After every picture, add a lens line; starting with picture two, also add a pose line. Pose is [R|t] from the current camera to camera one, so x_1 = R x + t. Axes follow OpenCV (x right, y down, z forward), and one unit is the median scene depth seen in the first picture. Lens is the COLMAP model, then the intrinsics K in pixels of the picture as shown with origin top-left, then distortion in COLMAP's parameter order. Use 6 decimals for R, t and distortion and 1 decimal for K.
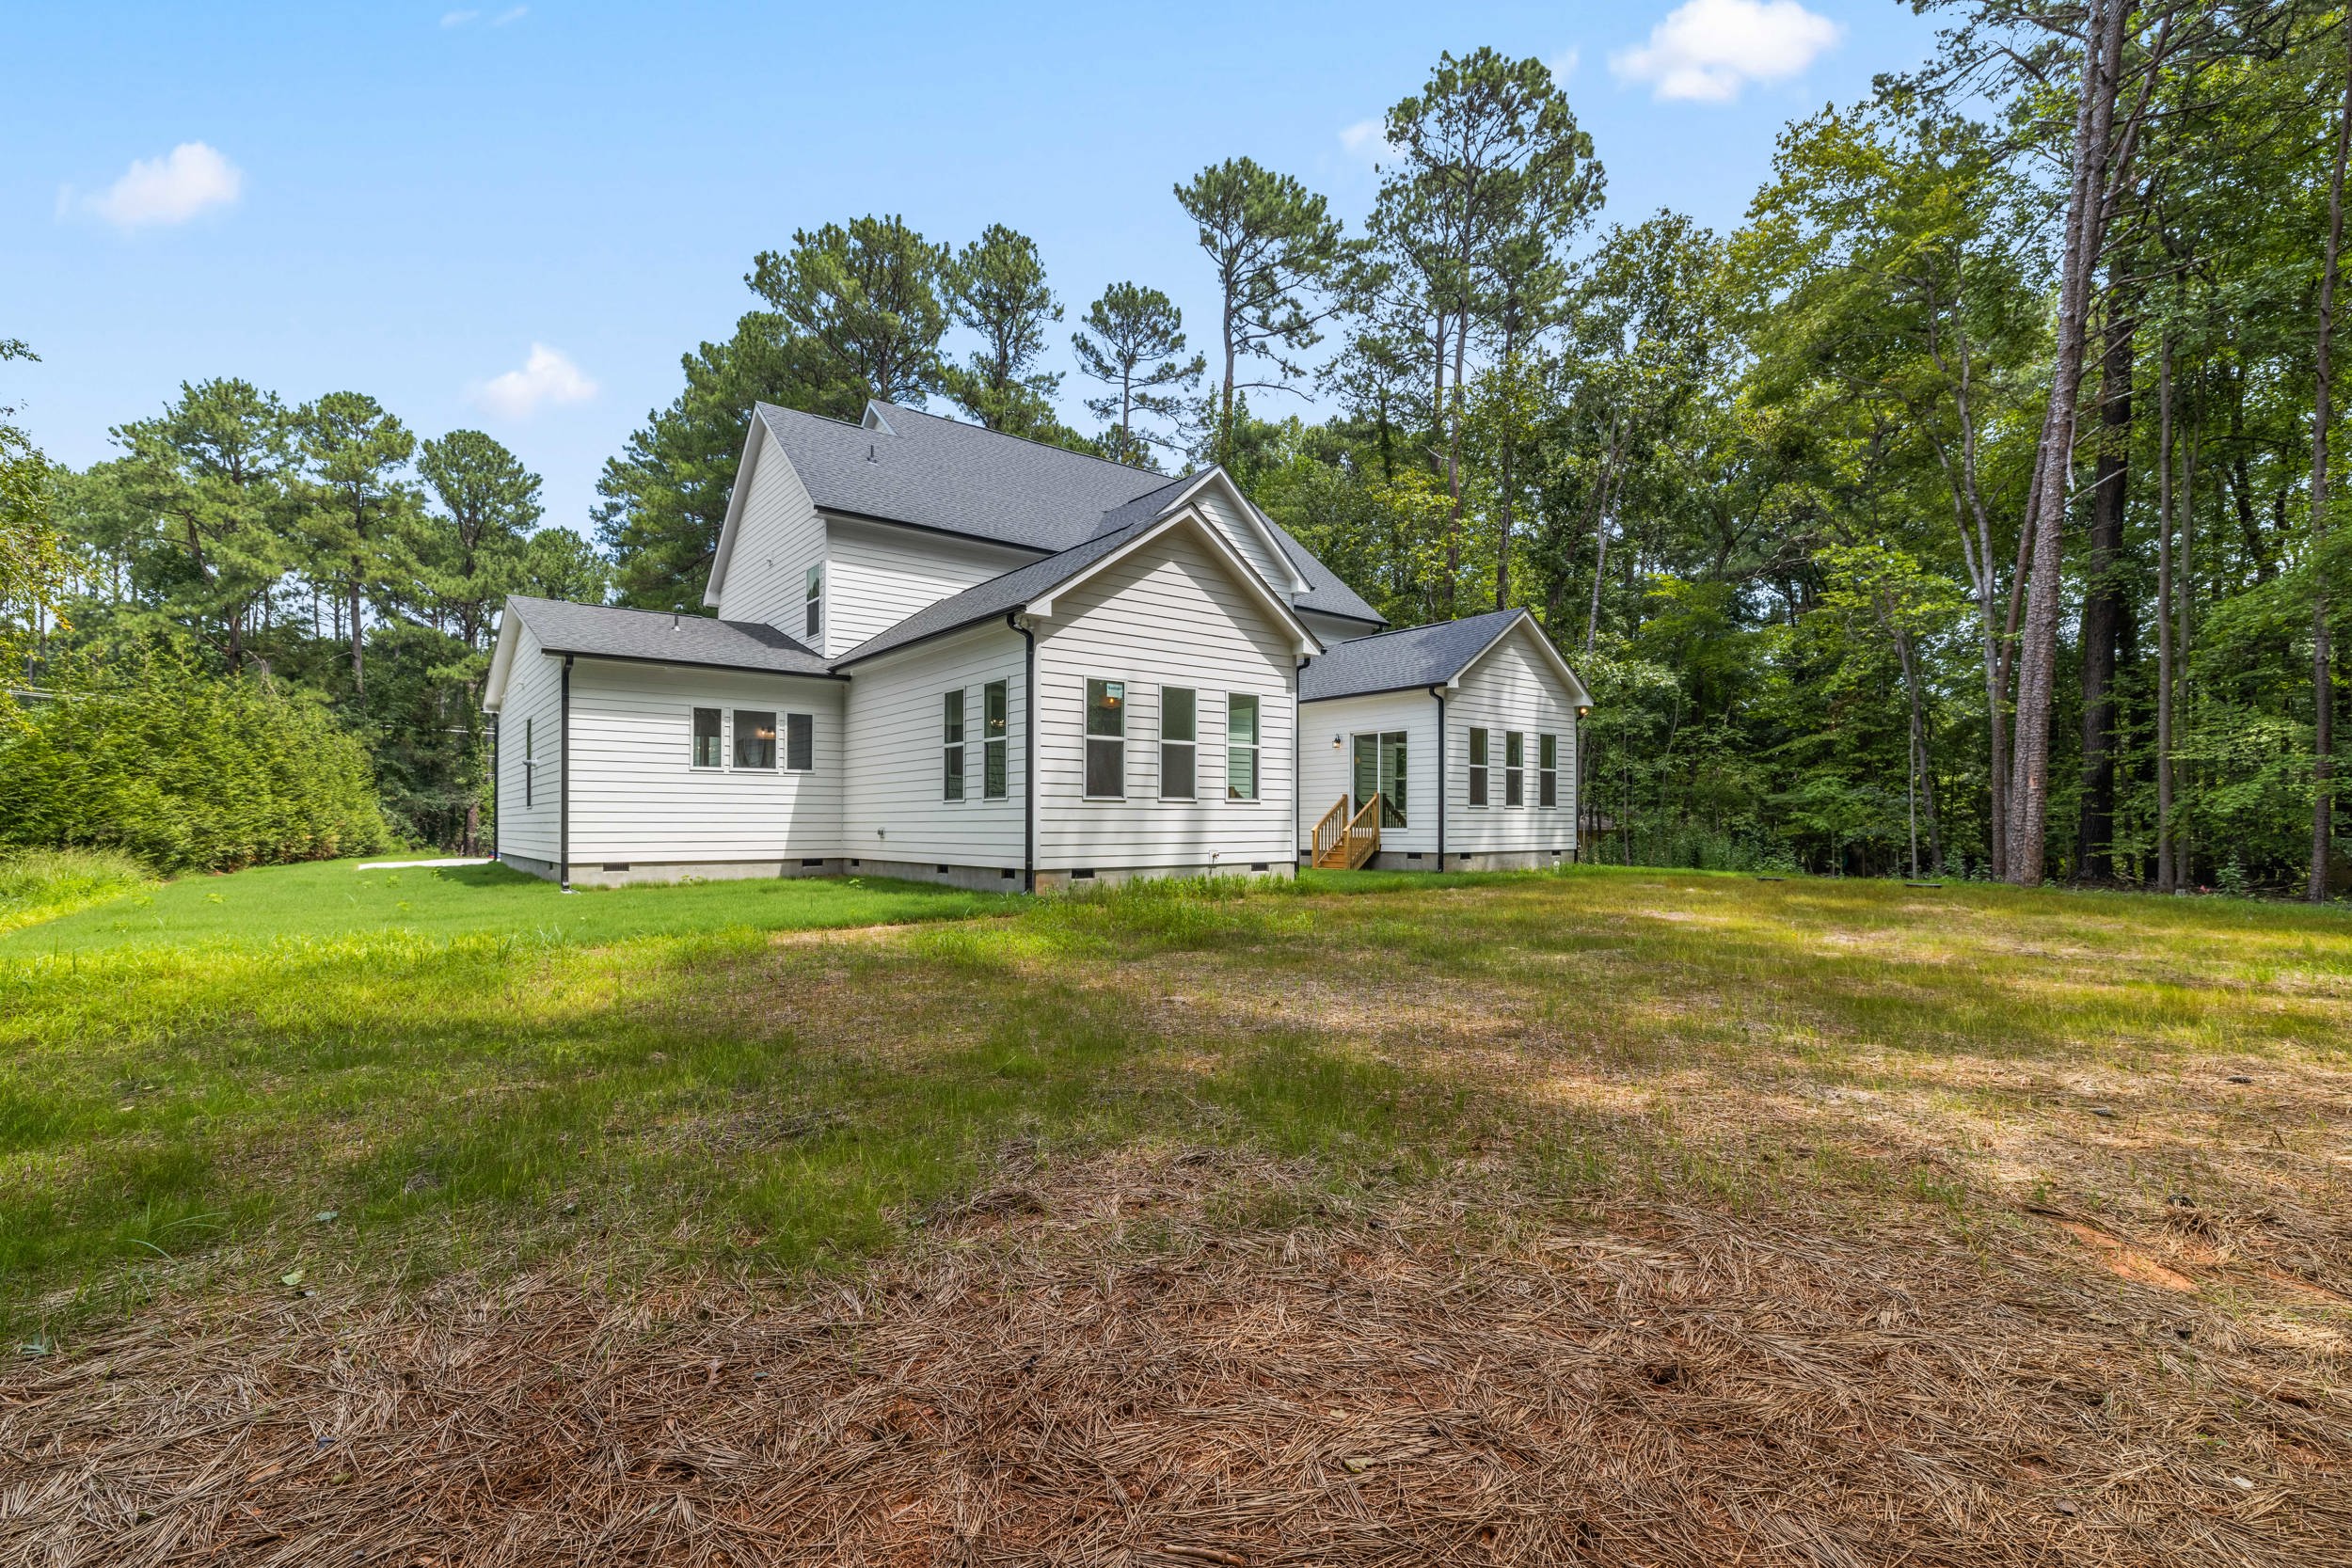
lens RADIAL K [[1017.7, 0, 1177.5], [0, 1017.7, 806.5], [0, 0, 1]] dist [-0.002566, 0.000153]
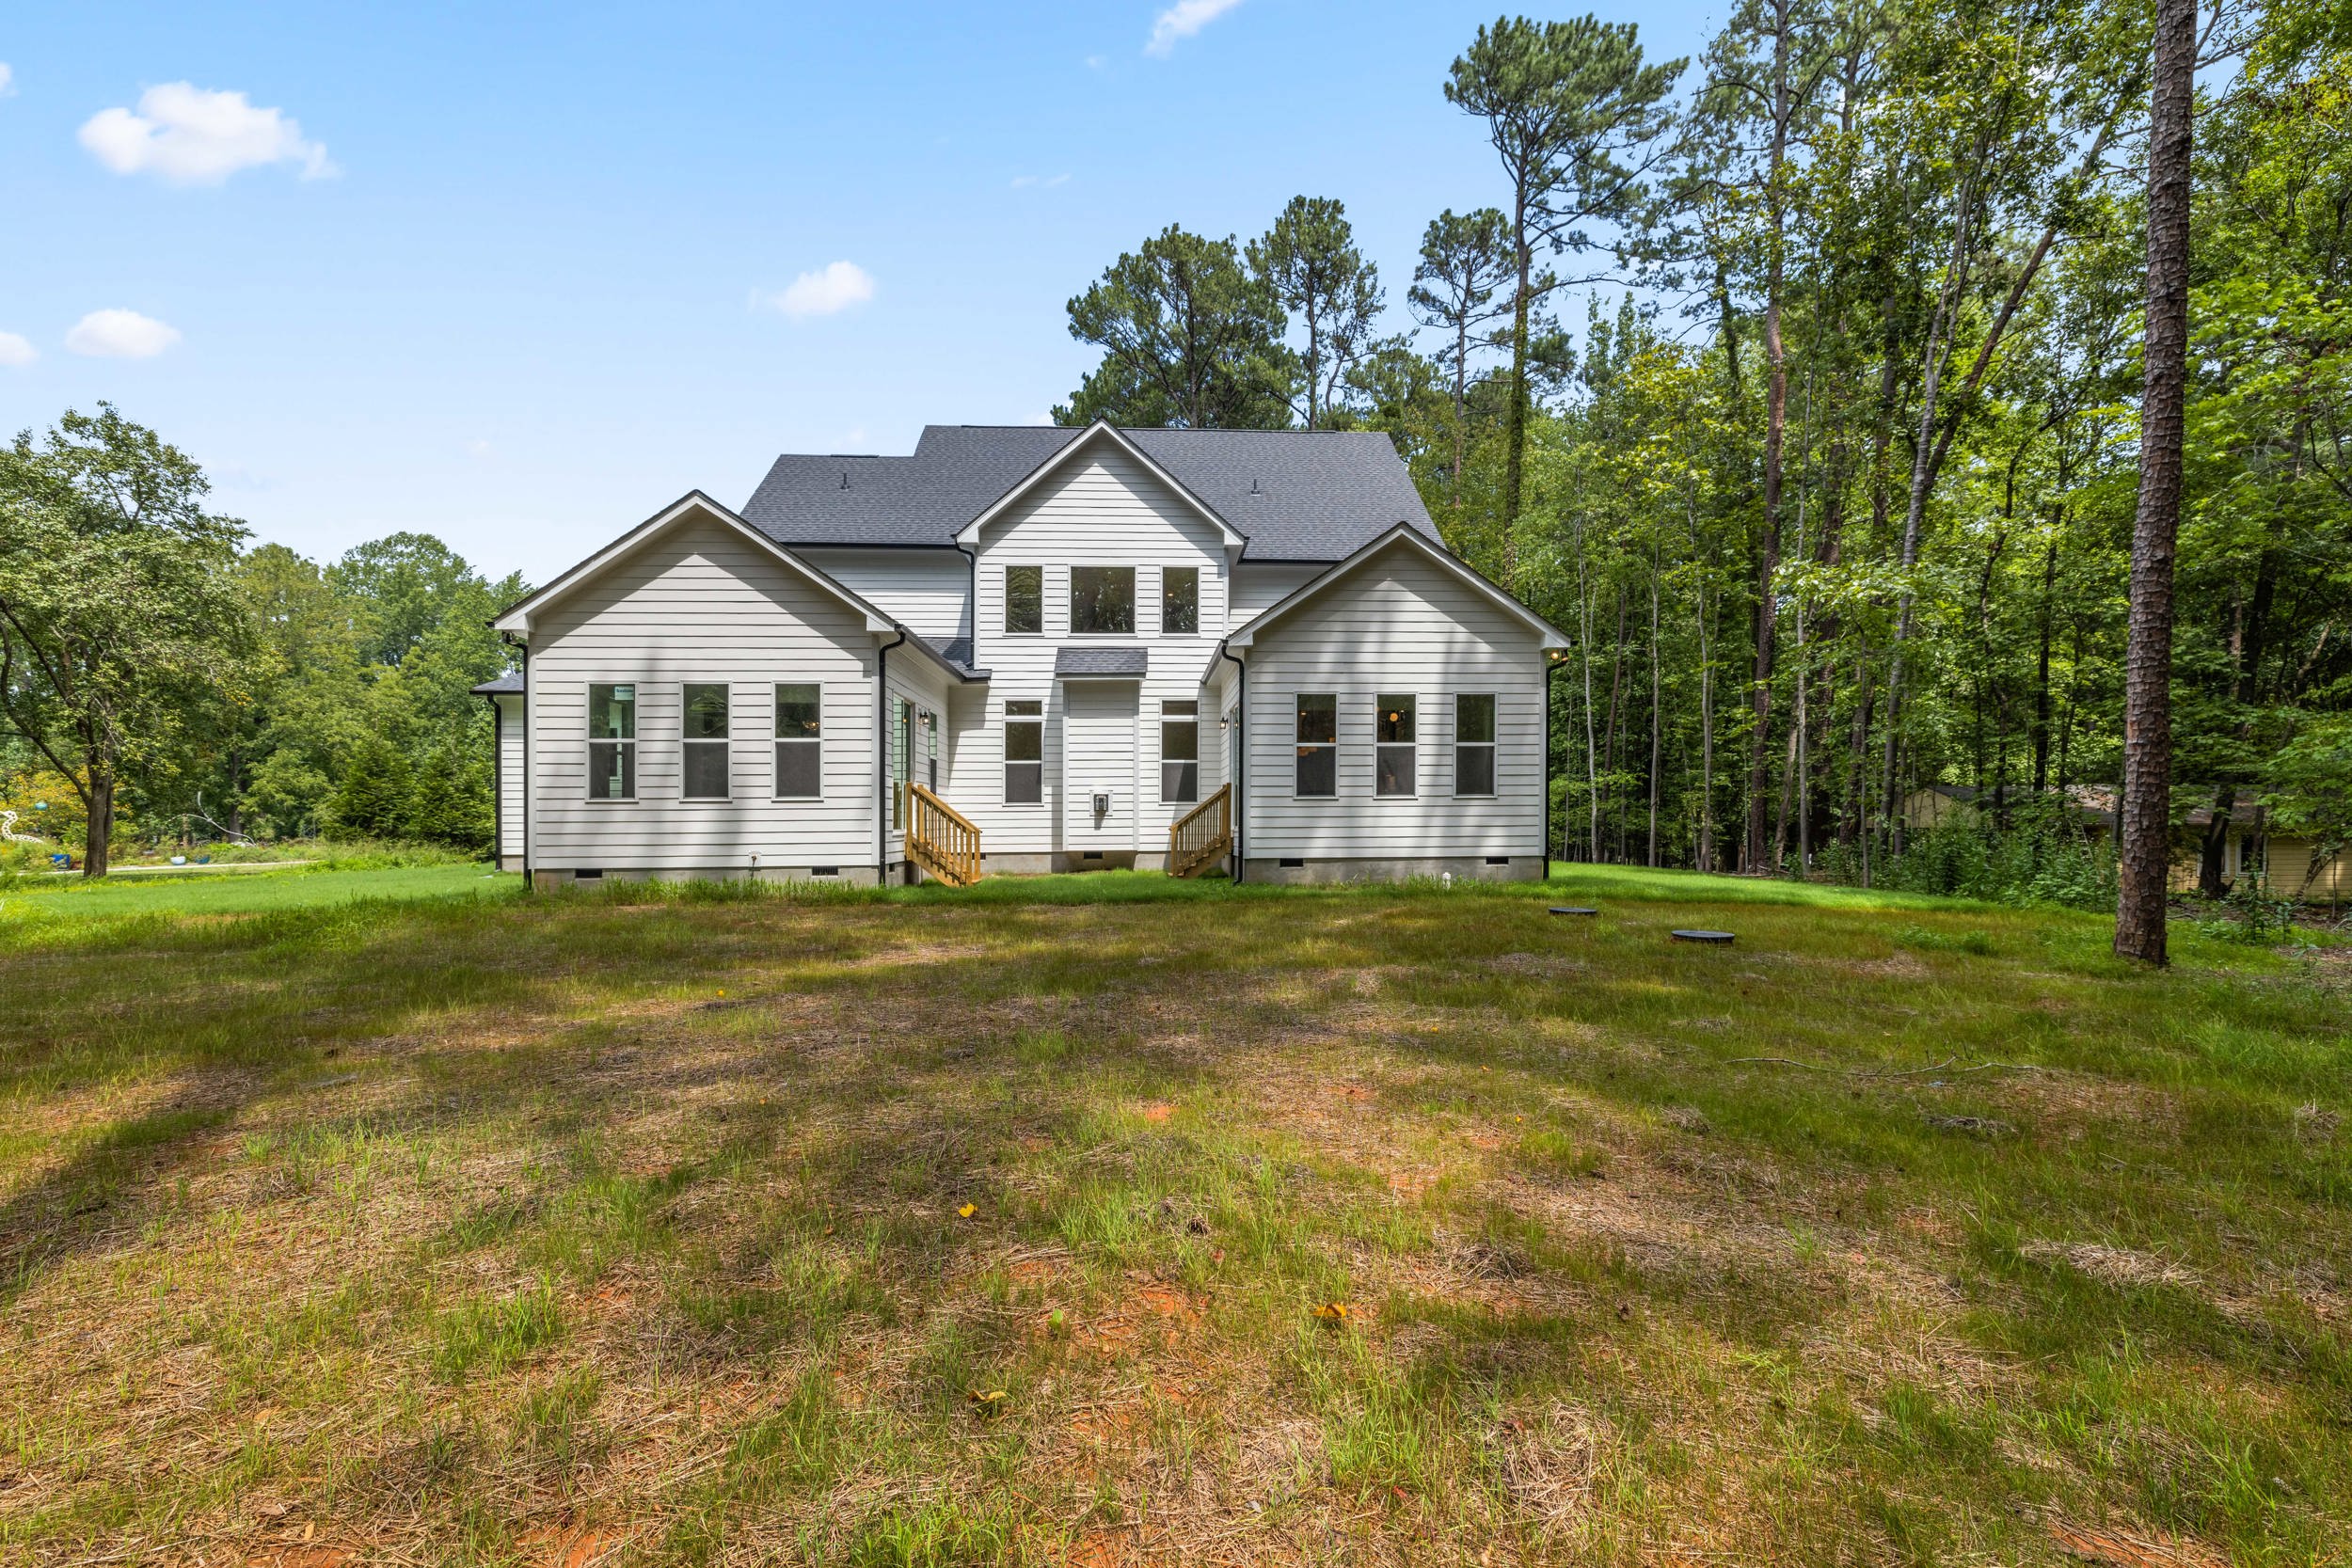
lens RADIAL K [[1021.6, 0, 1183.7], [0, 1021.6, 794.1], [0, 0, 1]] dist [-0.002620, -0.000577]
pose [[0.821875, -0.017792, -0.569391, 0.669469], [0.015519, 0.999840, -0.008842, 0.002517], [0.569457, -0.001570, 0.822020, 0.334160]]
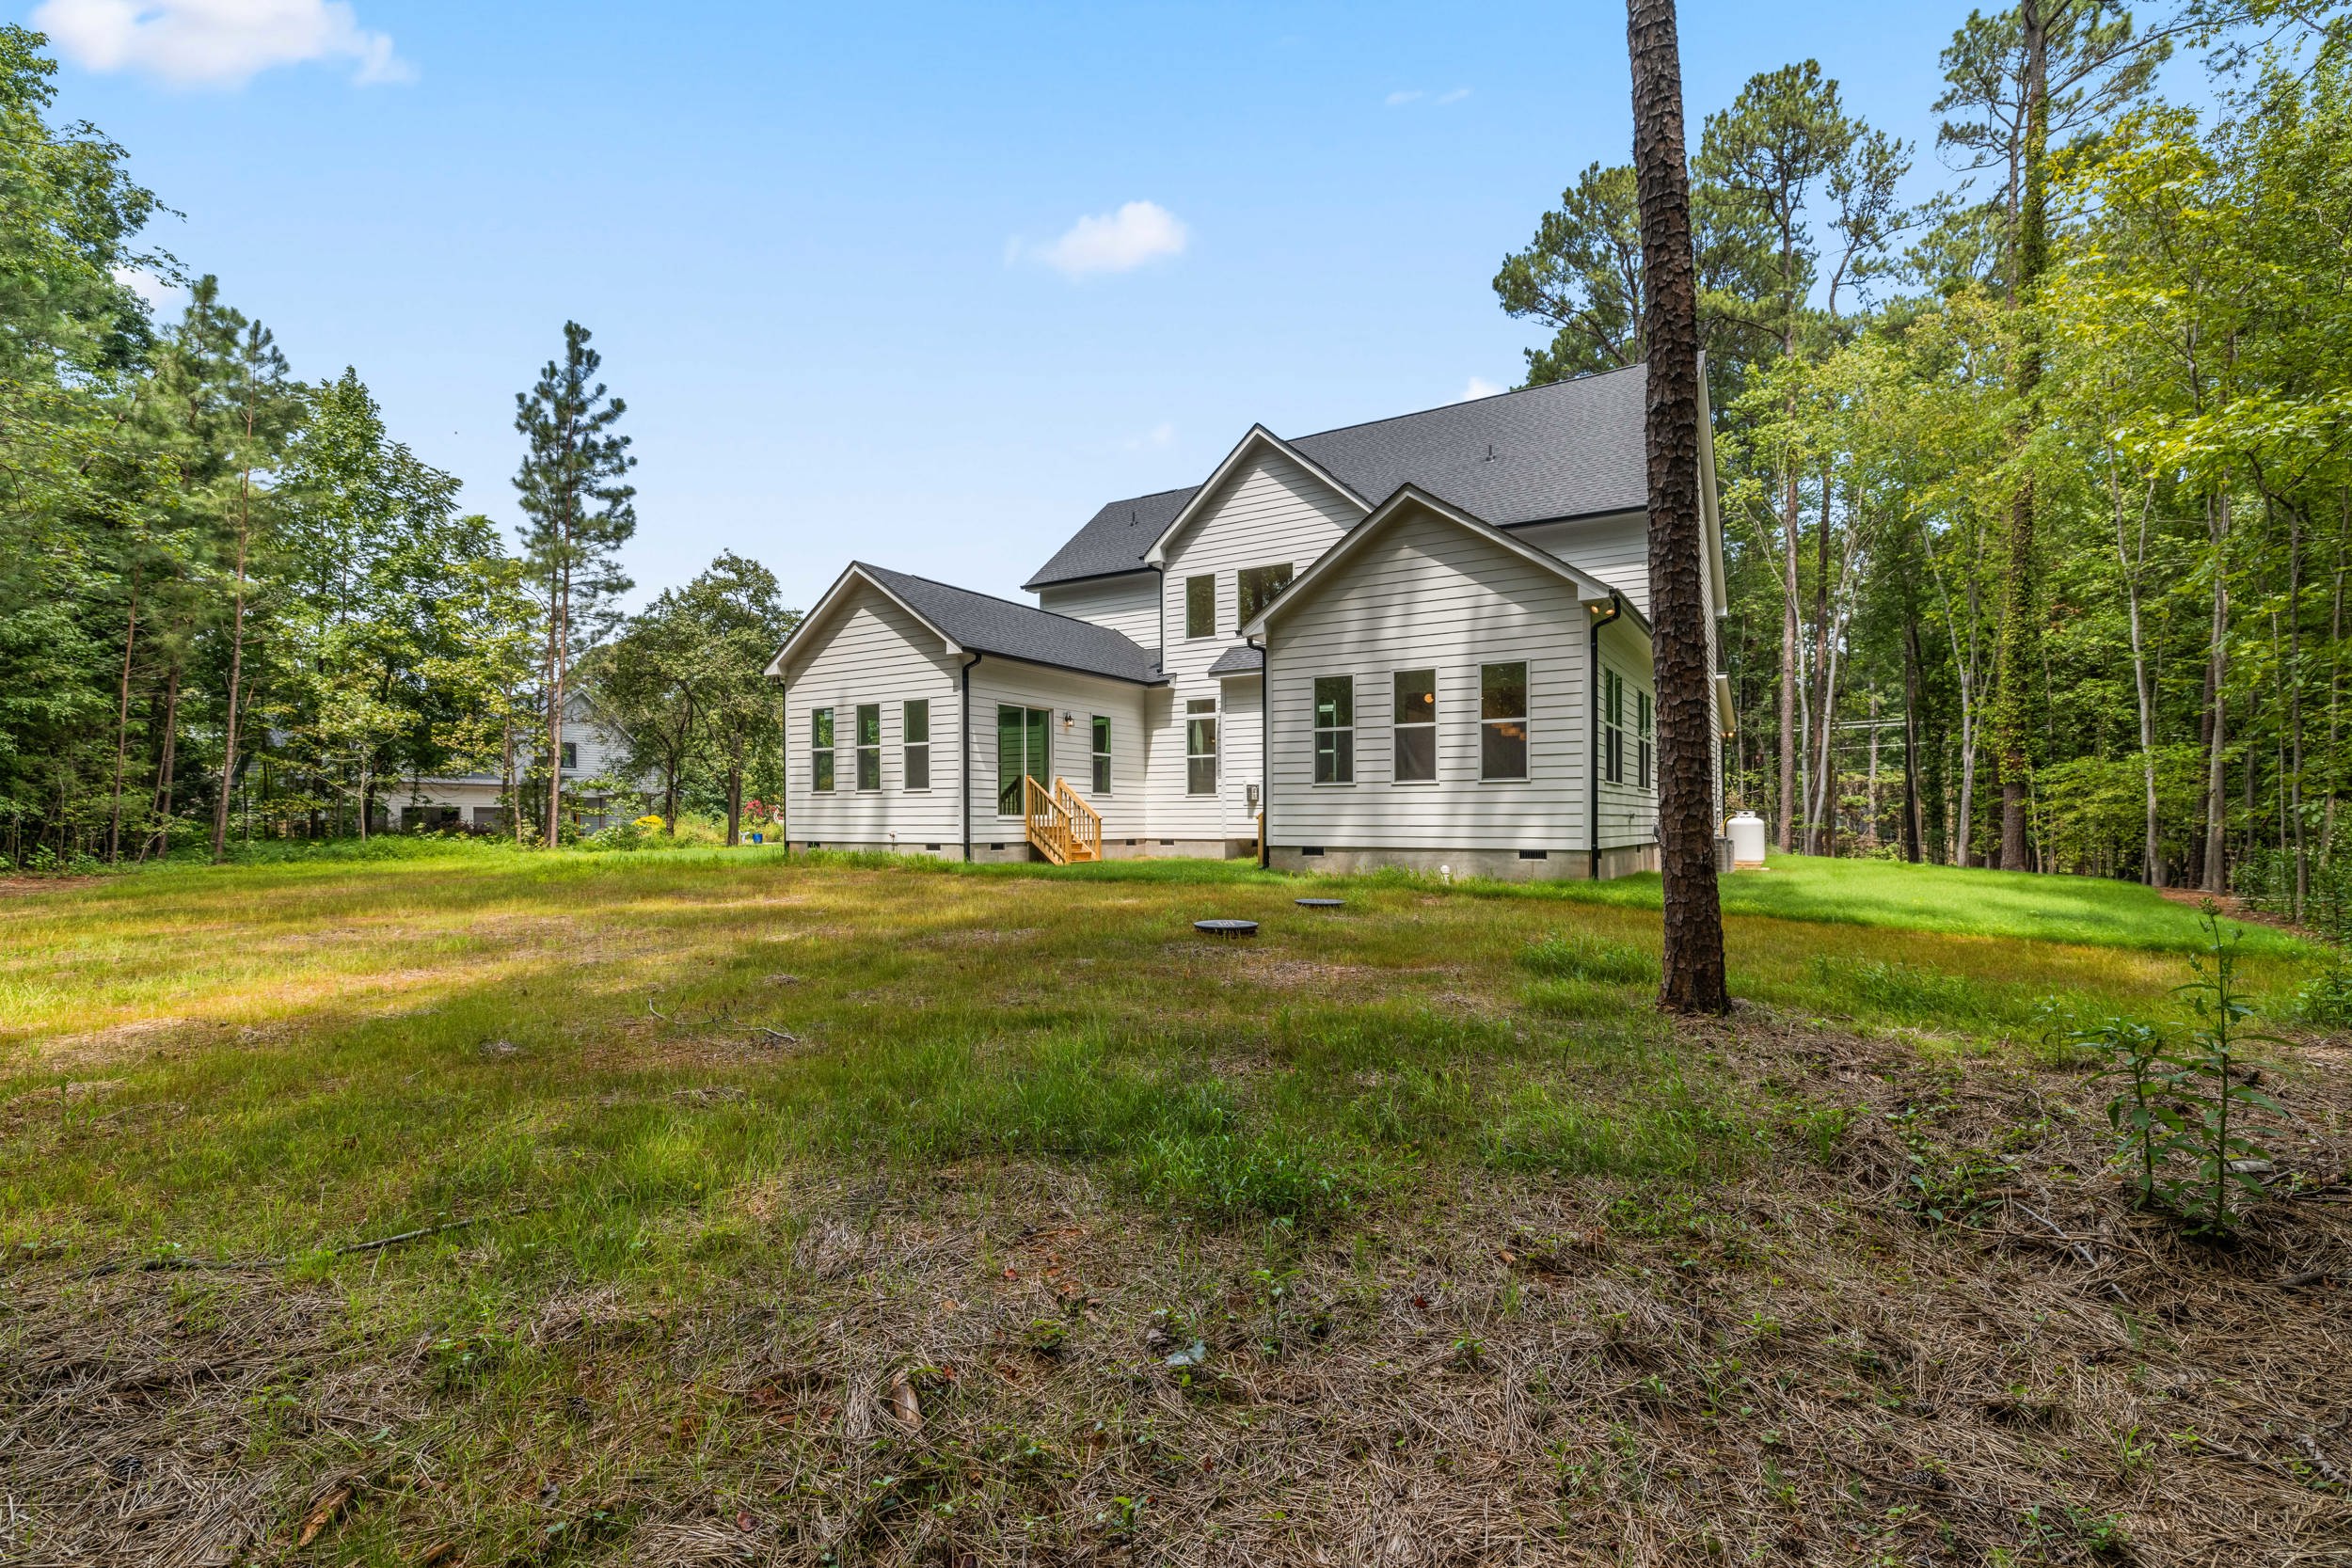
lens RADIAL K [[1008.1, 0, 1176.0], [0, 1008.1, 784.0], [0, 0, 1]] dist [-0.001727, 0.001061]
pose [[0.345531, -0.031170, -0.937889, 0.965008], [0.016027, 0.999498, -0.027313, 0.018331], [0.938270, -0.005594, 0.345857, 0.668645]]
